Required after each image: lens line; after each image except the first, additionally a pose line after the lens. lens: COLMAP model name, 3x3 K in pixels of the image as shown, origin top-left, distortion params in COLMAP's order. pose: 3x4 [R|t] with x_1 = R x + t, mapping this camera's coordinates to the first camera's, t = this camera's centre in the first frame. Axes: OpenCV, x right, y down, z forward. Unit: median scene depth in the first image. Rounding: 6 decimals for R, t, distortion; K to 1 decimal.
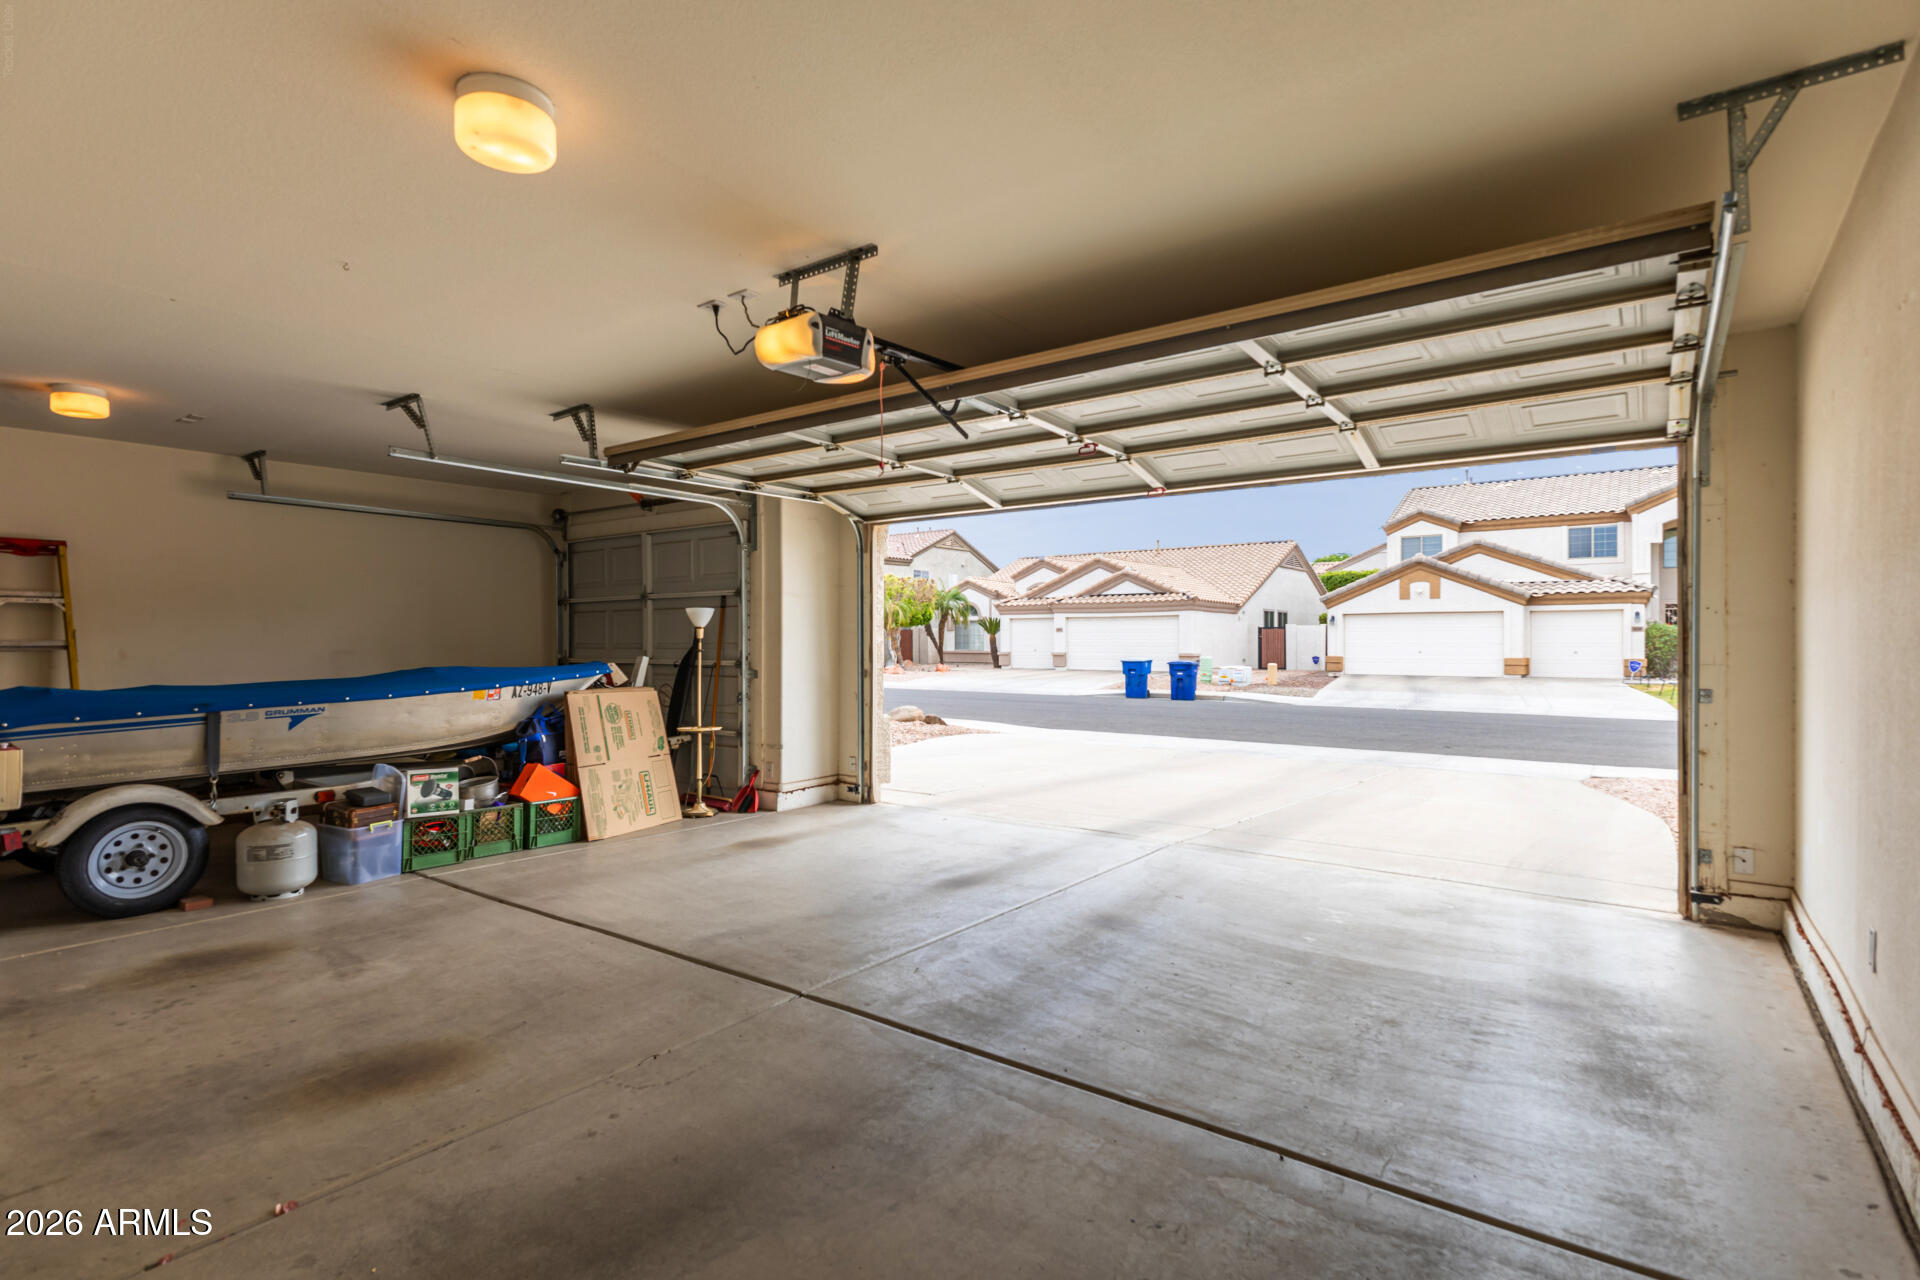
lens RADIAL K [[934.4, 0, 968.3], [0, 934.4, 646.1], [0, 0, 1]] dist [0.002066, 0.000412]
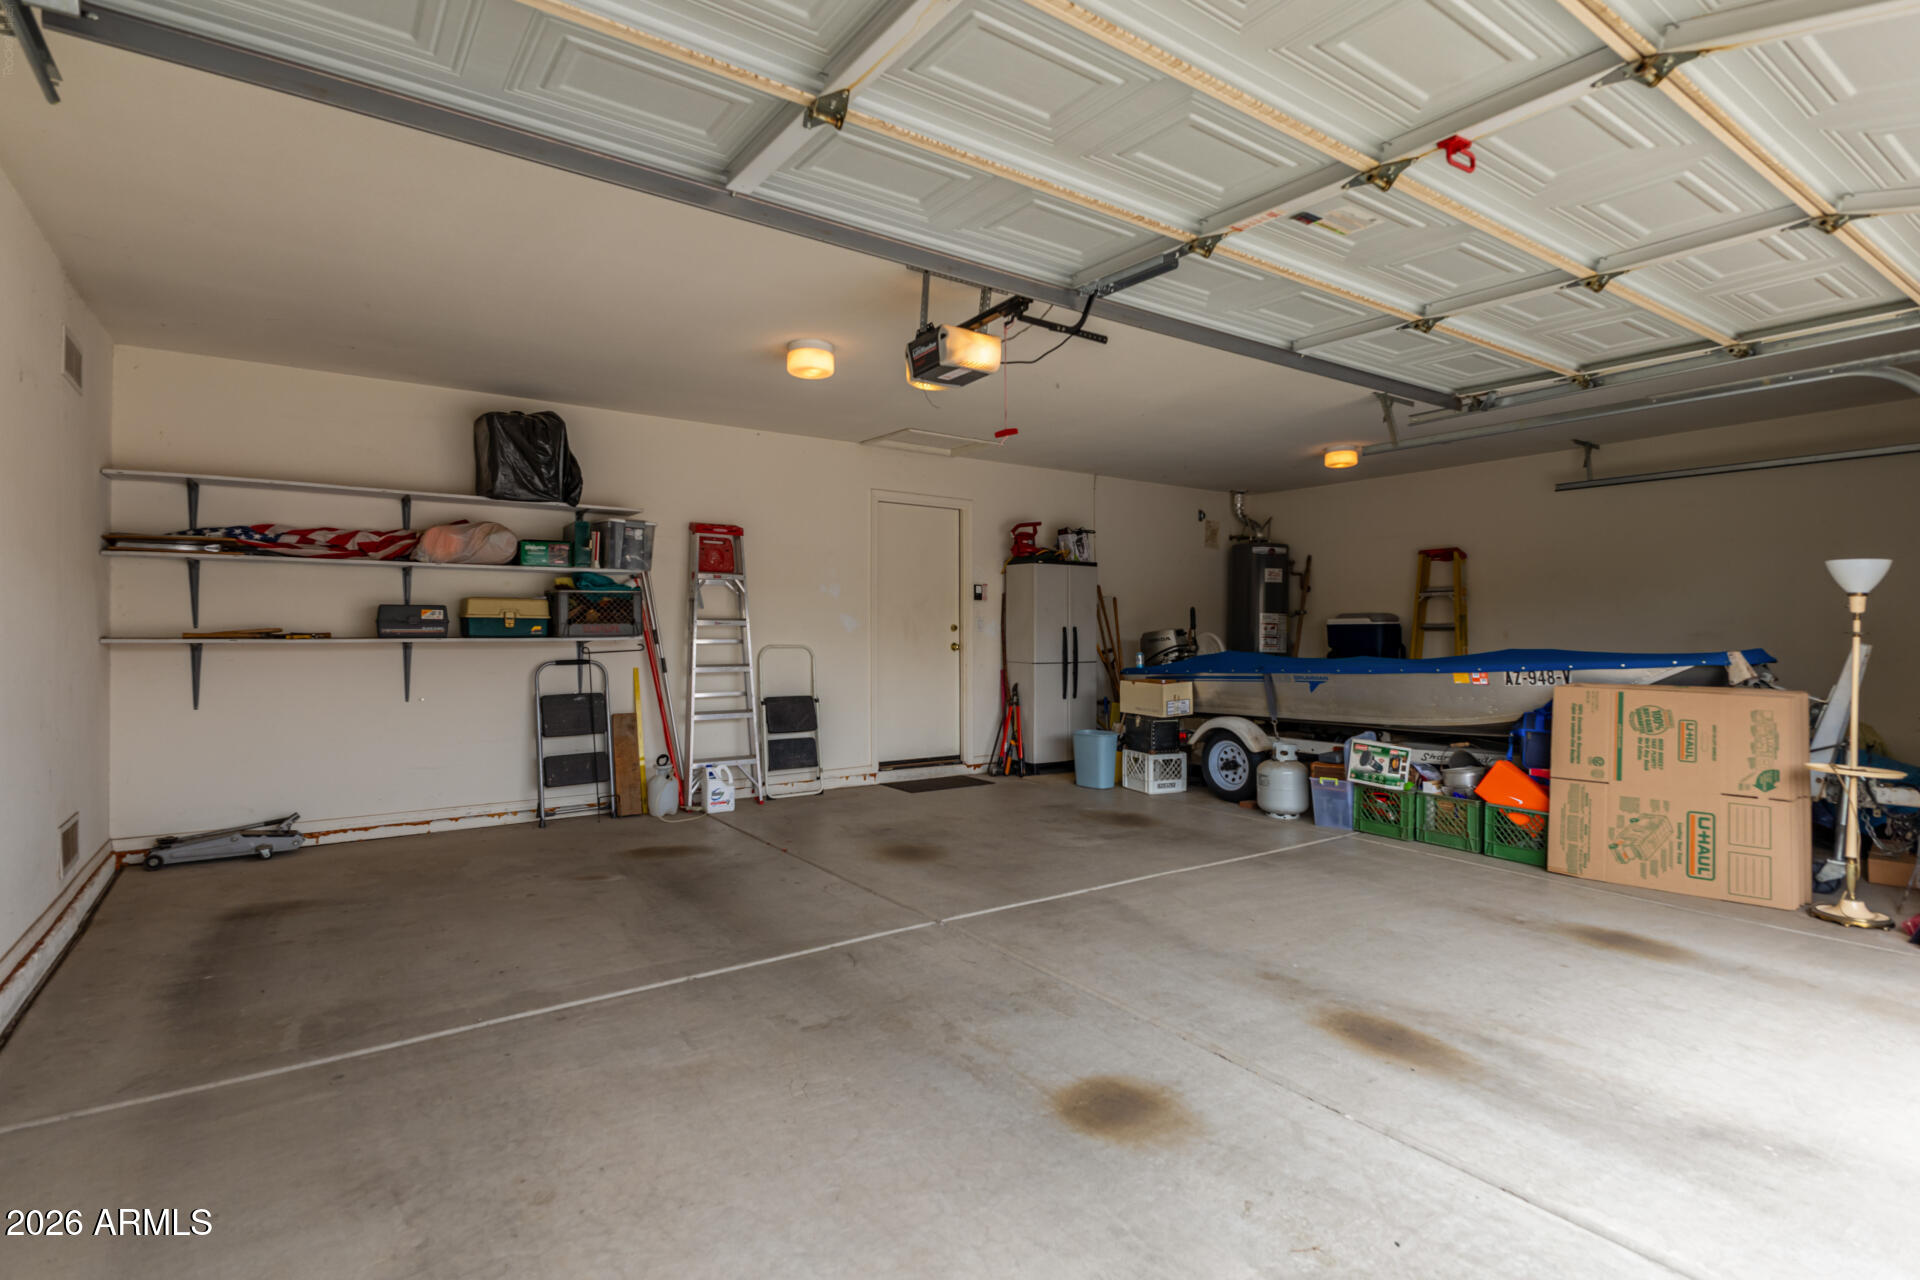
lens RADIAL K [[934.4, 0, 963.7], [0, 934.4, 633.3], [0, 0, 1]] dist [0.002066, 0.000412]
pose [[-0.328783, 0.003166, -0.944400, 0.550214], [-0.003435, 0.999984, 0.004548, 0.004413], [0.944399, 0.004739, -0.328766, 0.852028]]
